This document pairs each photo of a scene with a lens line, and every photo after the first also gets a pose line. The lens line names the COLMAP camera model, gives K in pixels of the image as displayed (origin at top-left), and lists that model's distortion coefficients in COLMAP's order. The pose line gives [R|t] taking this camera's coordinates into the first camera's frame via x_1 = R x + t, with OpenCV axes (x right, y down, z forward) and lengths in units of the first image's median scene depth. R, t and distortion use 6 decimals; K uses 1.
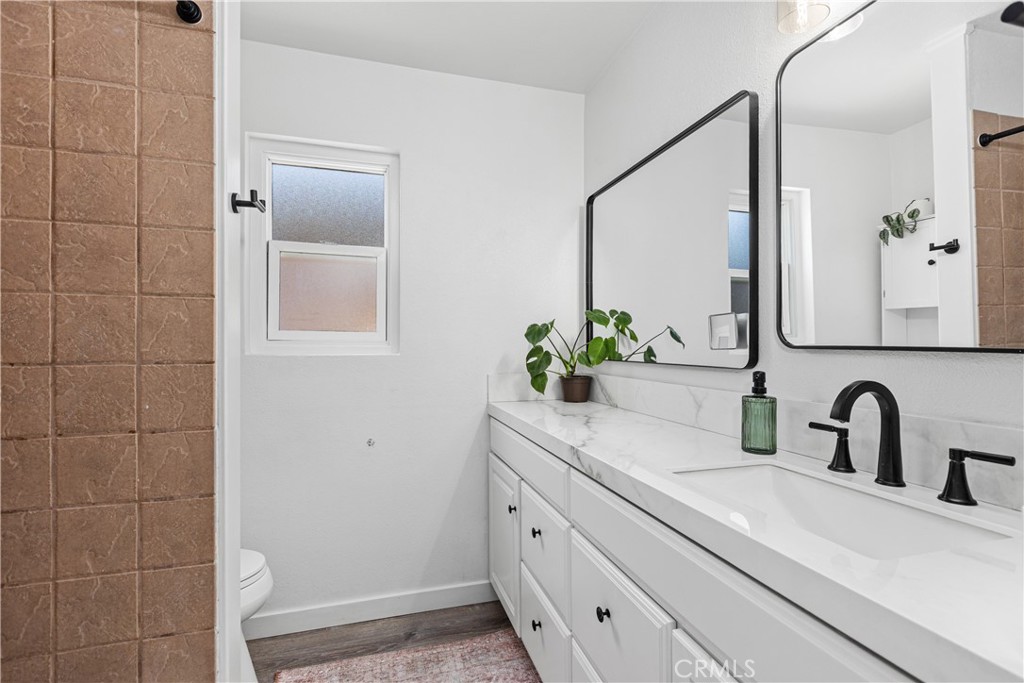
lens RADIAL K [[459.0, 0, 502.1], [0, 459.0, 339.5], [0, 0, 1]] dist [-0.000467, -0.000577]
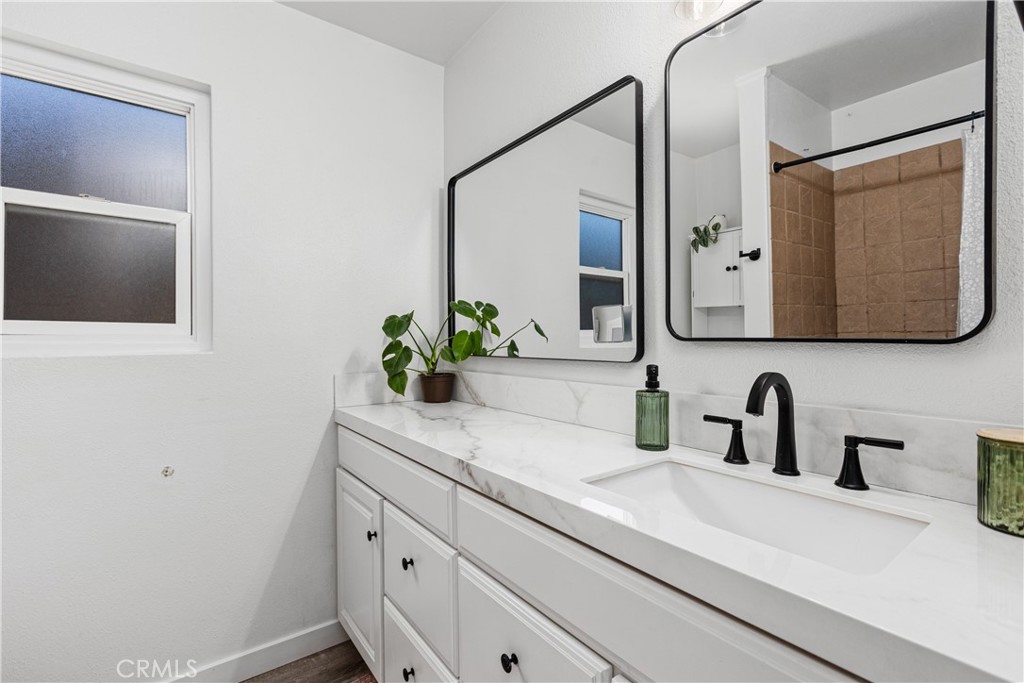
lens RADIAL K [[459.0, 0, 509.2], [0, 459.0, 336.8], [0, 0, 1]] dist [-0.000467, -0.000577]
pose [[0.932922, -0.004148, 0.360055, -0.042988], [0.002288, 0.999982, 0.005591, 0.002530], [-0.360072, -0.004392, 0.932914, 0.125581]]
